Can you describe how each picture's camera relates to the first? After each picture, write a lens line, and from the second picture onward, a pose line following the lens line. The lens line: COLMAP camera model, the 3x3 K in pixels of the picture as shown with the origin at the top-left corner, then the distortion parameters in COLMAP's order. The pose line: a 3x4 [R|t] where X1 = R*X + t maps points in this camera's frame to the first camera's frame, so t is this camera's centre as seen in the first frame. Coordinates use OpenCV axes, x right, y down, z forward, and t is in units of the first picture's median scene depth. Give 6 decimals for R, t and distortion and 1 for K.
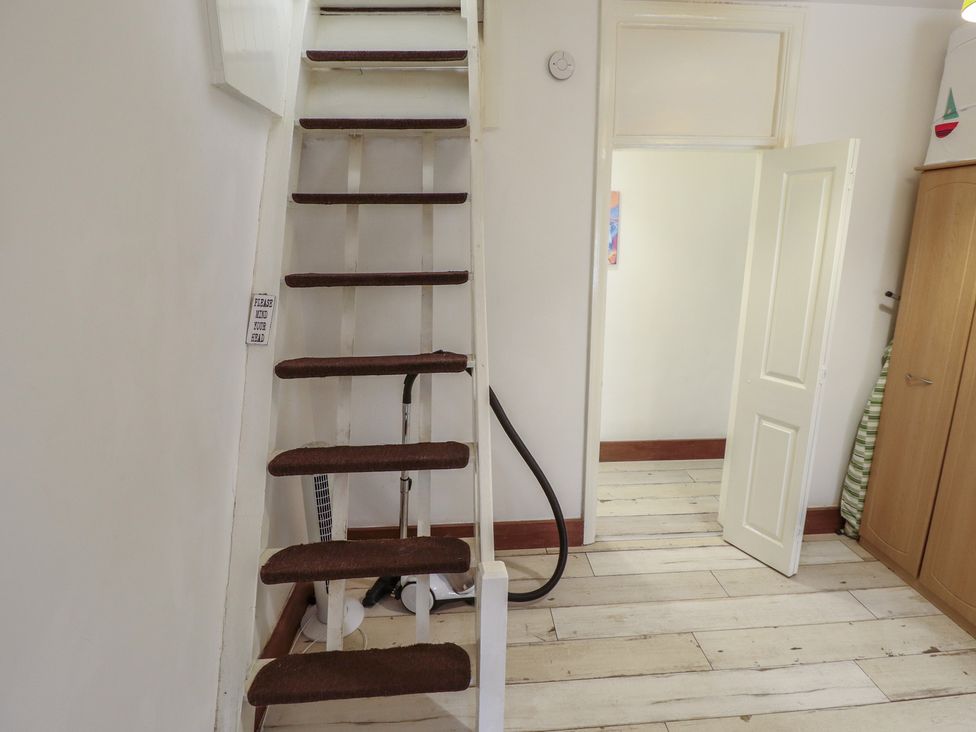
lens RADIAL K [[520.6, 0, 487.0], [0, 520.6, 368.3], [0, 0, 1]] dist [-0.028304, -0.001061]
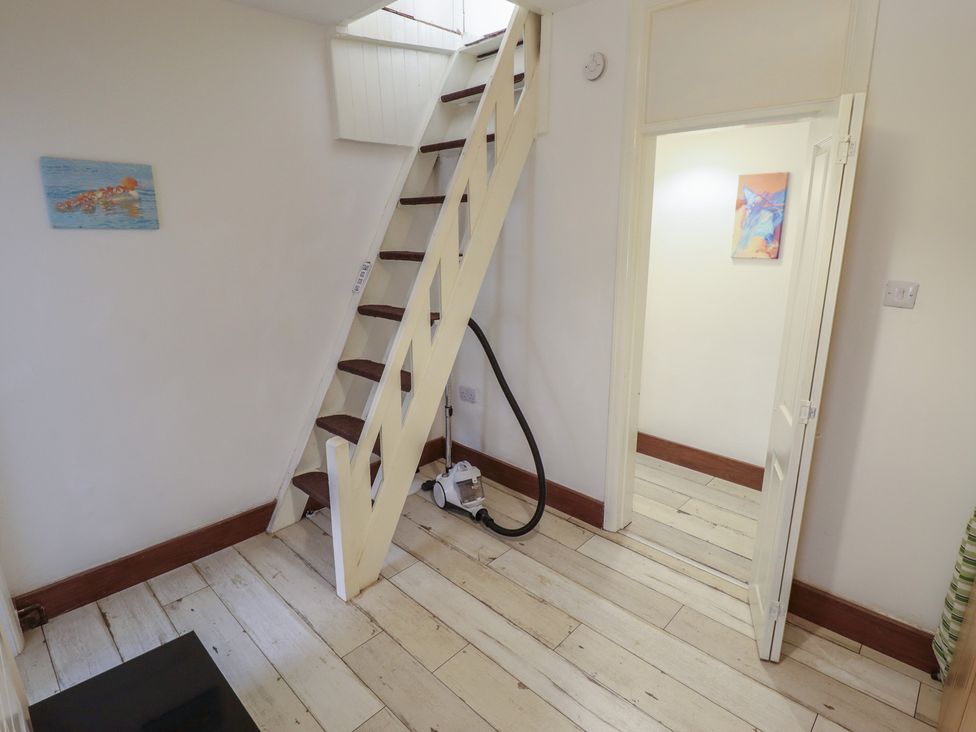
lens RADIAL K [[520.6, 0, 486.3], [0, 520.6, 362.4], [0, 0, 1]] dist [-0.028304, -0.001061]
pose [[0.668244, 0.189194, -0.719483, 0.849085], [-0.176500, 0.979828, 0.093724, -0.043506], [0.722702, 0.064358, 0.688157, 0.131862]]
